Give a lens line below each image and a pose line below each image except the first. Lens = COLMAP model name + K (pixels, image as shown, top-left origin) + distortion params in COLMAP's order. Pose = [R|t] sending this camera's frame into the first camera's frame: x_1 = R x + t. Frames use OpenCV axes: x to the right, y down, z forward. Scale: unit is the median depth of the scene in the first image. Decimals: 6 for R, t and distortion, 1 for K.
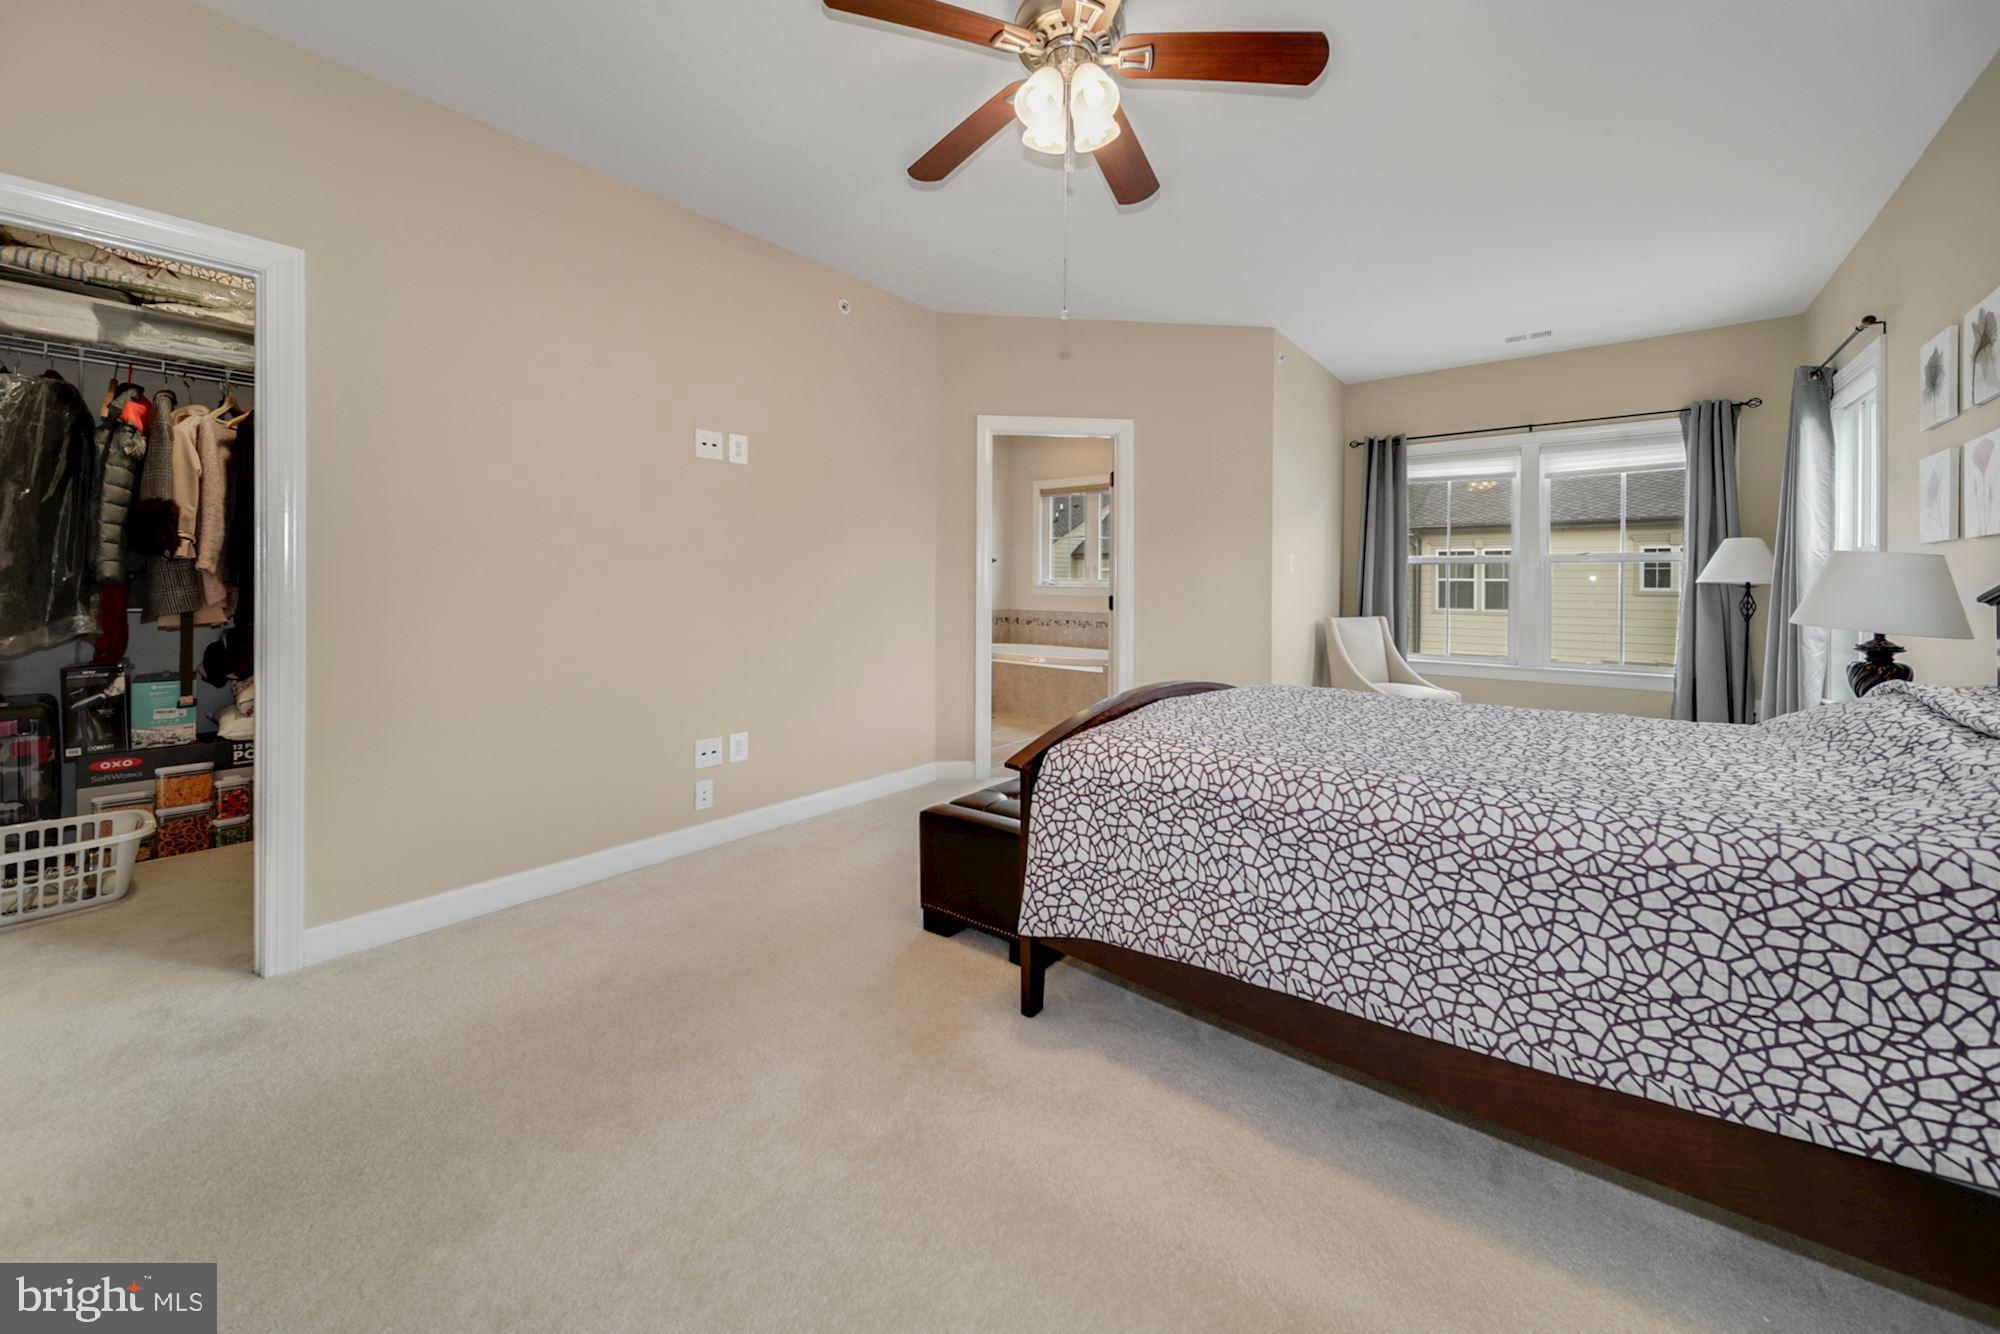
lens RADIAL K [[728.6, 0, 1004.8], [0, 728.6, 583.9], [0, 0, 1]] dist [0.002055, -0.002438]
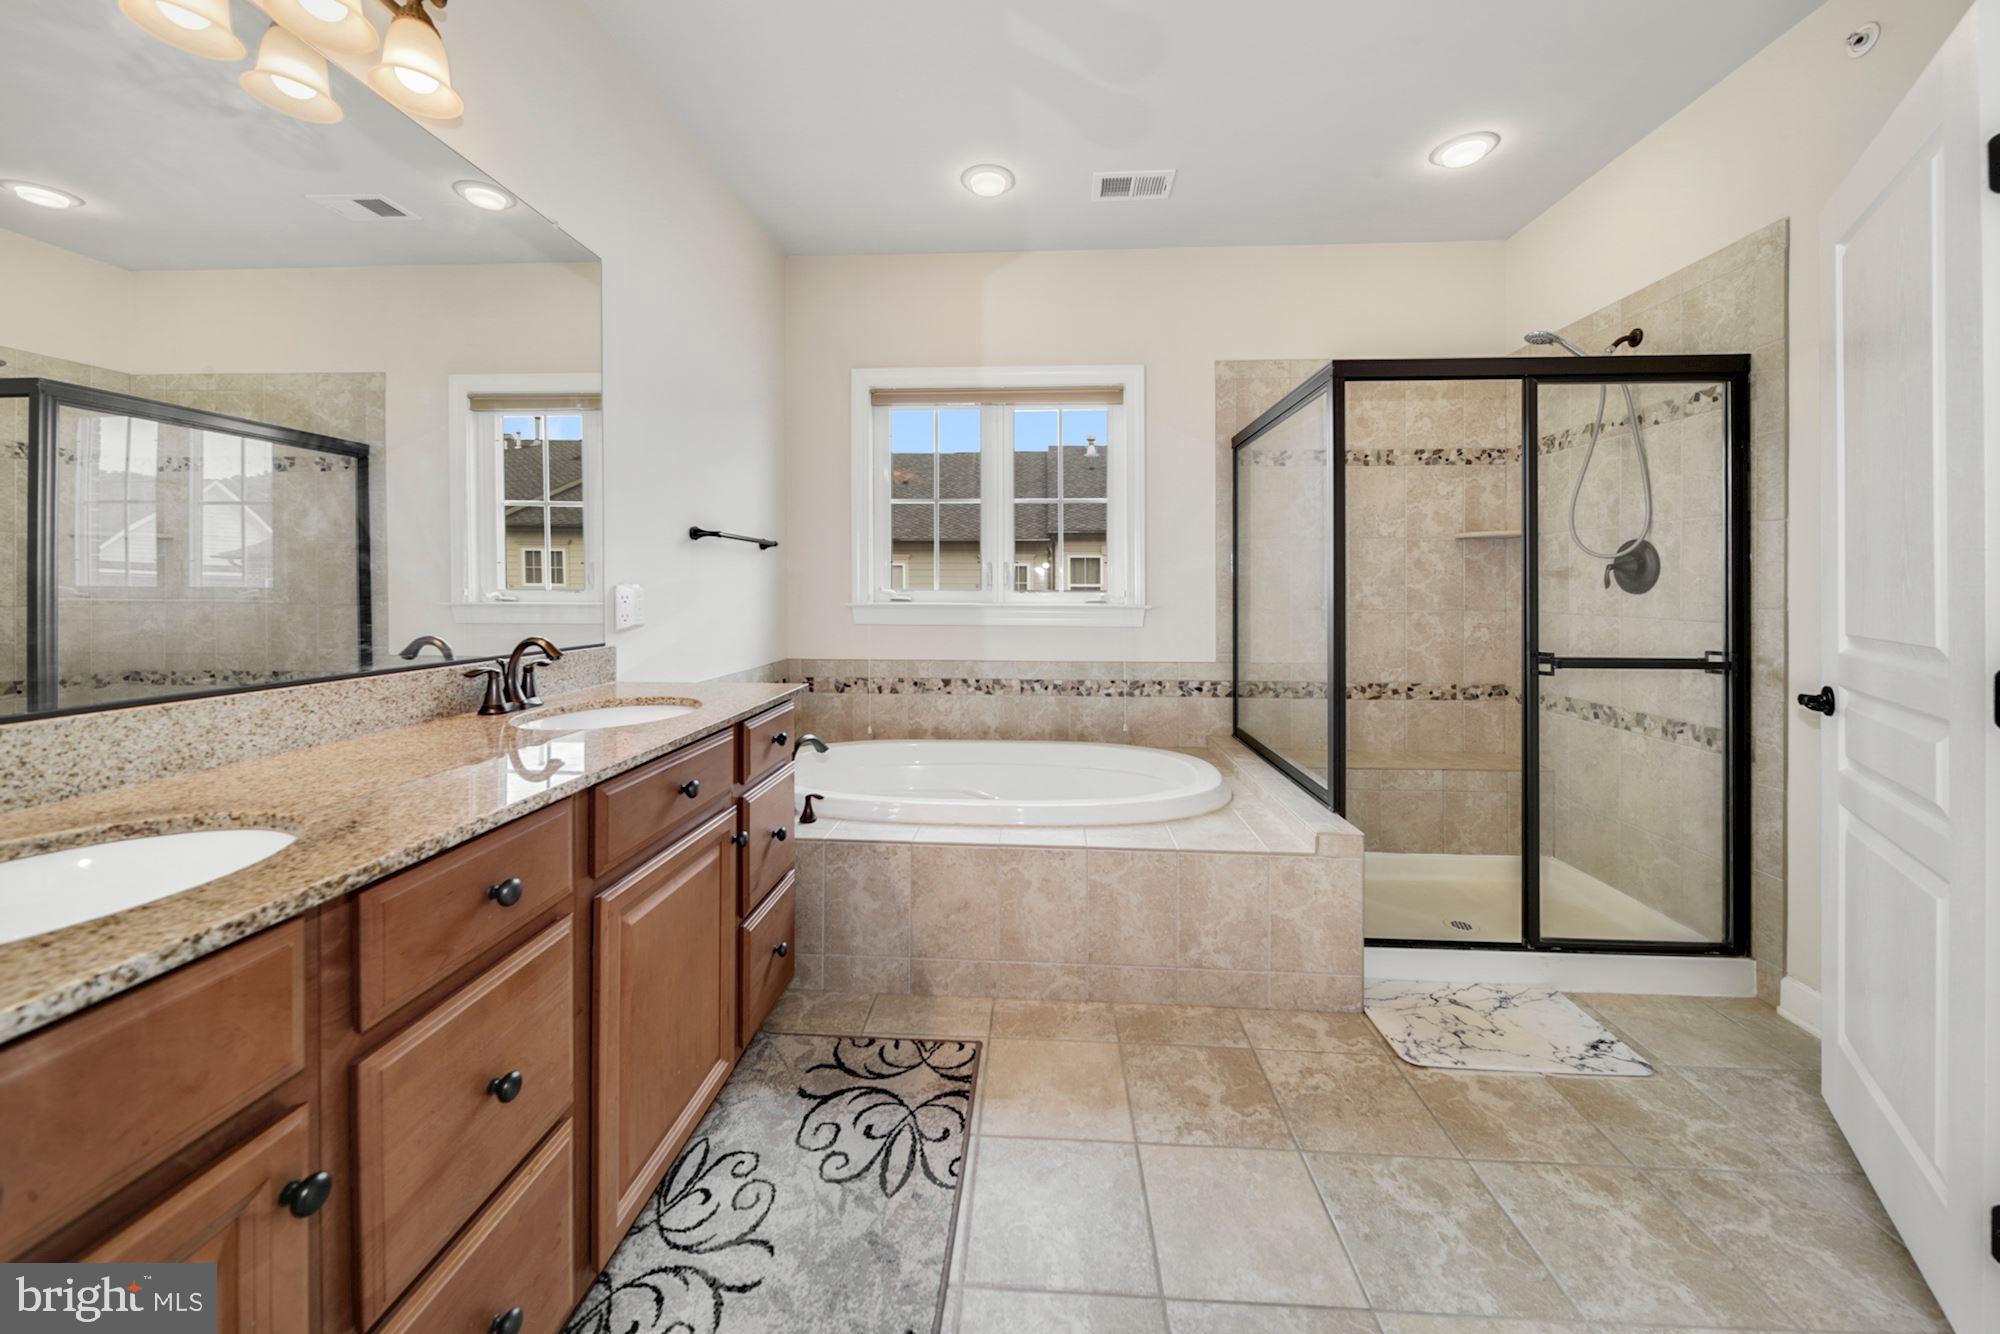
lens RADIAL K [[729.3, 0, 1000.5], [0, 729.3, 593.8], [0, 0, 1]] dist [0.000121, -0.000144]
pose [[0.821908, -0.008783, 0.569553, -0.573266], [0.008009, 0.999960, 0.003863, -0.020609], [-0.569565, 0.001387, 0.821945, 2.365424]]
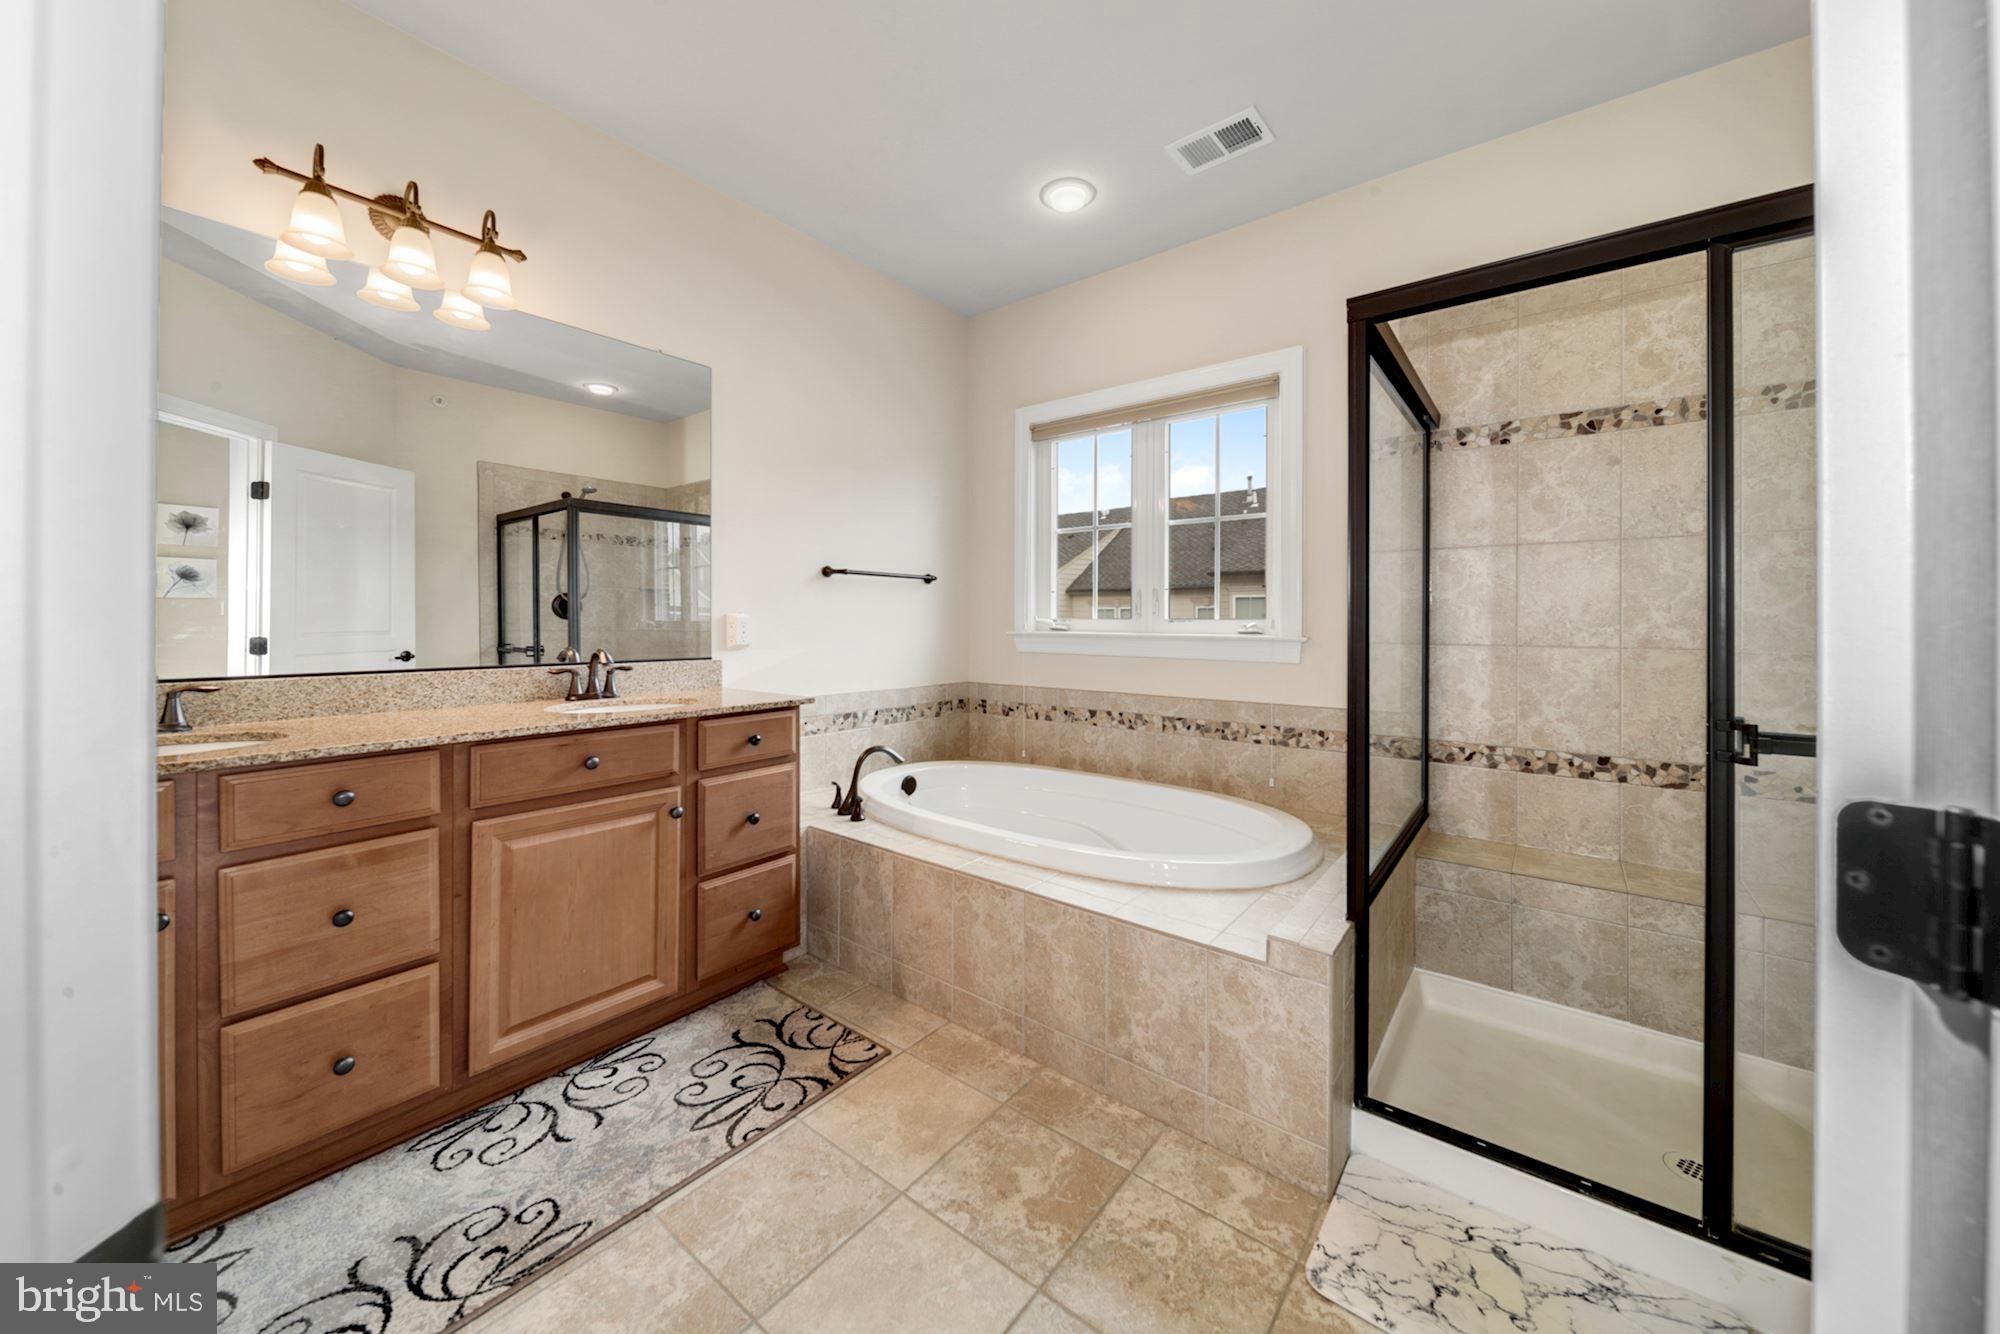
lens RADIAL K [[715.9, 0, 992.3], [0, 715.9, 626.9], [0, 0, 1]] dist [0.002530, -0.002272]
pose [[0.999983, -0.004226, -0.004052, 0.102830], [0.004223, 0.999991, -0.000736, -0.005215], [0.004055, 0.000719, 0.999992, 2.188754]]
